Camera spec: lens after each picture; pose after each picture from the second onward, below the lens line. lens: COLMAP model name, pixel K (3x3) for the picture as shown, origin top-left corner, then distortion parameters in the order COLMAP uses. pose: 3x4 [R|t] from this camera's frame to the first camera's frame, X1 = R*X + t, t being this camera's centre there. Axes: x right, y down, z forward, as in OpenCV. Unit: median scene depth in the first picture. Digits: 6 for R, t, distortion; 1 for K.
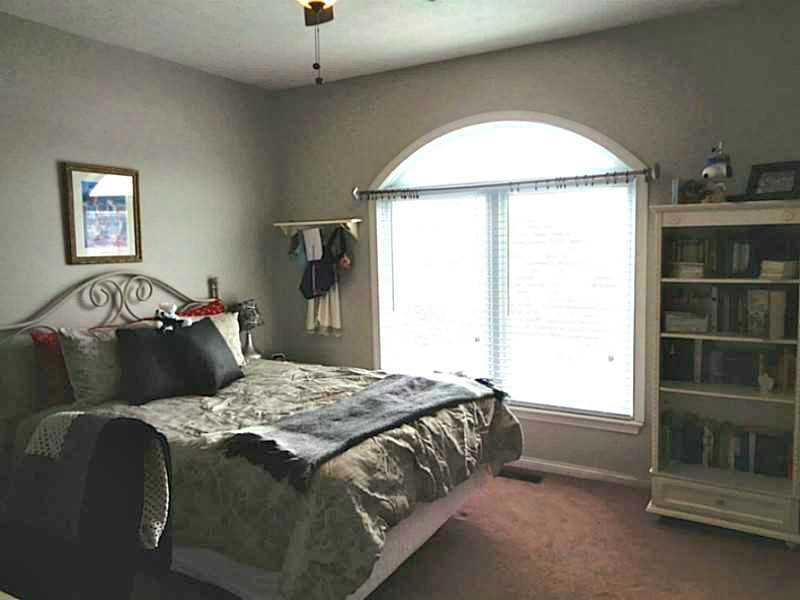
lens RADIAL K [[606.9, 0, 400.9], [0, 606.9, 297.9], [0, 0, 1]] dist [0.013804, -0.000391]
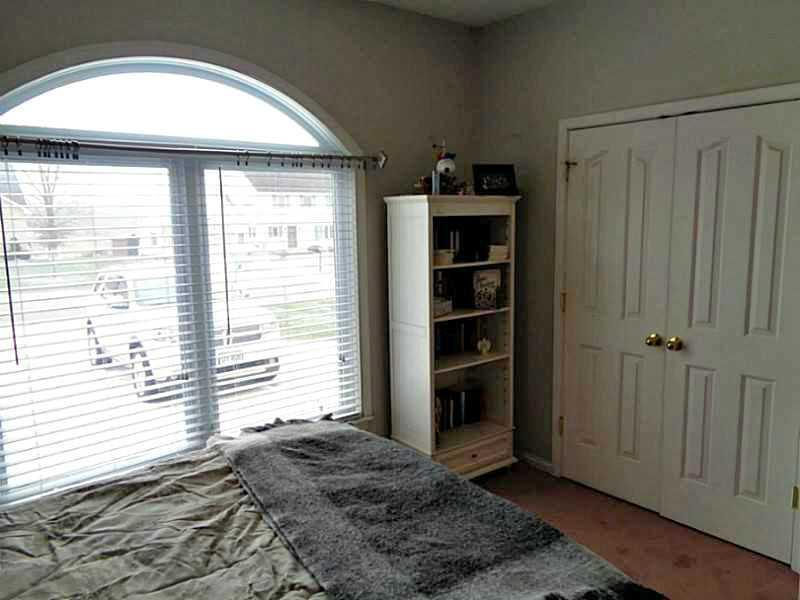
lens RADIAL K [[606.9, 0, 400.8], [0, 606.9, 301.6], [0, 0, 1]] dist [0.013804, -0.000391]
pose [[0.353202, -0.115437, 0.928398, -0.548657], [0.100393, 0.991305, 0.085065, -0.065388], [-0.930145, 0.063159, 0.361720, 0.680536]]
